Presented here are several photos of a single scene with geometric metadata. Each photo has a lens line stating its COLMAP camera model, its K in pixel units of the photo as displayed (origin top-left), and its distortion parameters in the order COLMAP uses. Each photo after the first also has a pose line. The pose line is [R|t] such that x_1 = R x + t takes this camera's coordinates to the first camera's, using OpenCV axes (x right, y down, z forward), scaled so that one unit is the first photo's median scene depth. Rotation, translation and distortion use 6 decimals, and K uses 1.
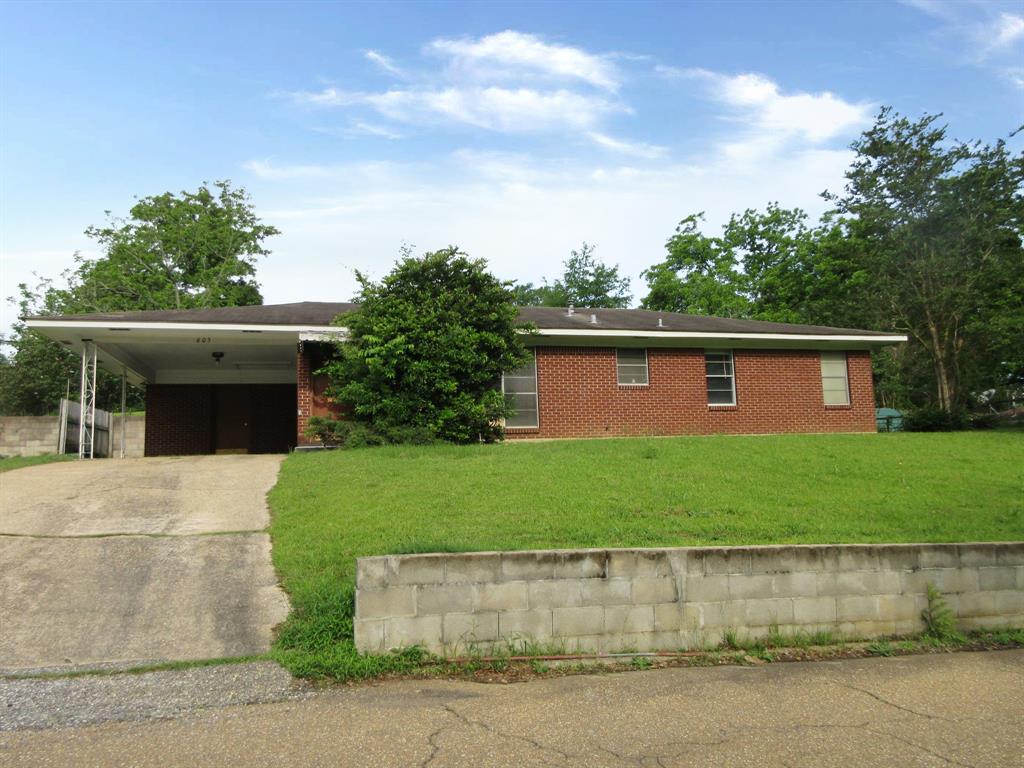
lens RADIAL K [[754.4, 0, 512.0], [0, 754.4, 384.0], [0, 0, 1]] dist [-0.003416, 0.003127]
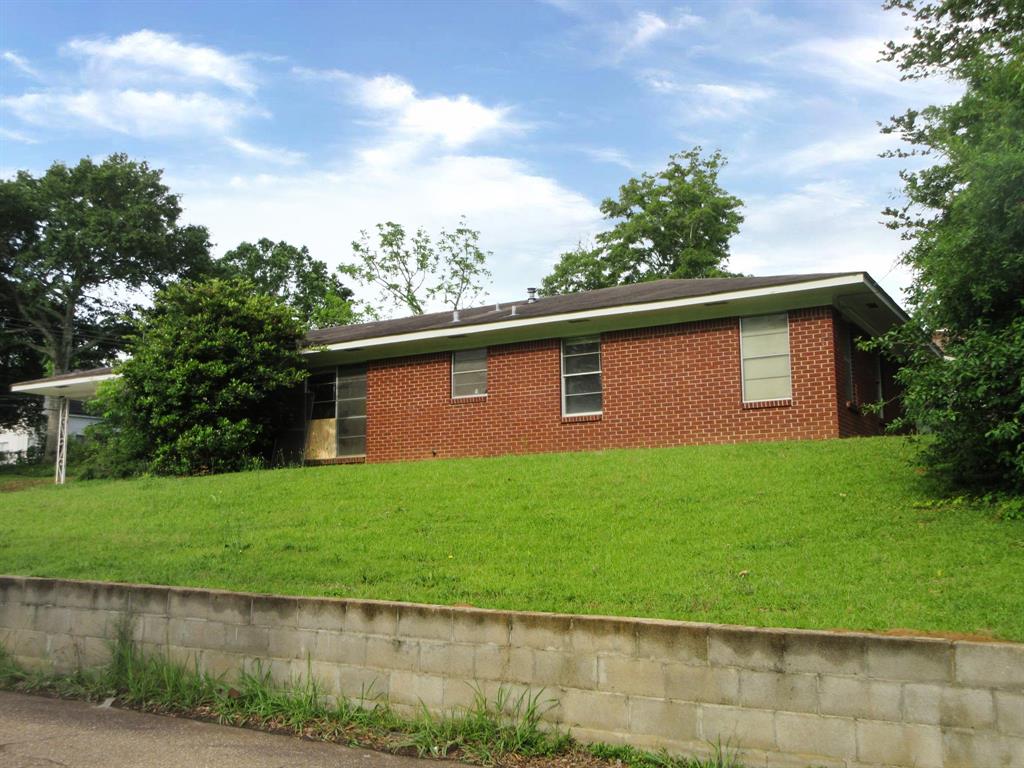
lens RADIAL K [[1033.6, 0, 512.0], [0, 1033.6, 384.0], [0, 0, 1]] dist [0.043597, 0.004224]
pose [[0.714036, -0.081066, -0.695400, 0.791228], [0.076625, 0.996356, -0.037471, 0.026679], [0.695904, -0.026529, 0.717645, 0.216812]]
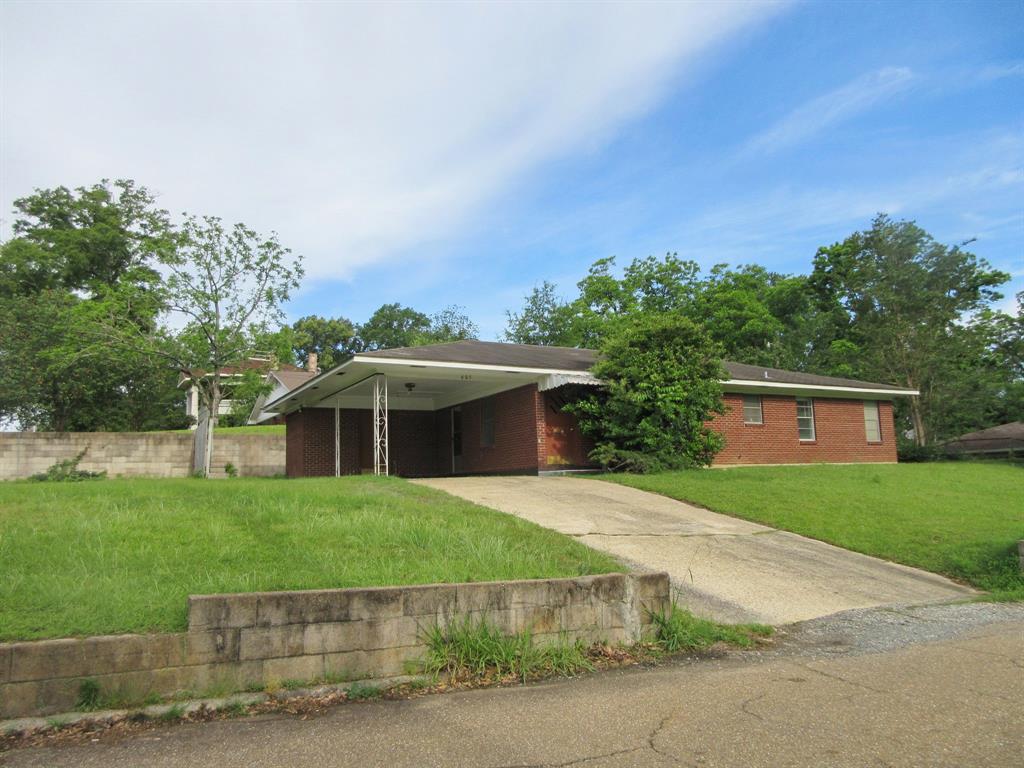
lens RADIAL K [[754.4, 0, 512.0], [0, 754.4, 384.0], [0, 0, 1]] dist [-0.003416, 0.003127]
pose [[0.968373, 0.038756, 0.246478, -0.466185], [-0.033064, 0.999083, -0.027193, -0.014045], [-0.247305, 0.018183, 0.968767, -0.116934]]
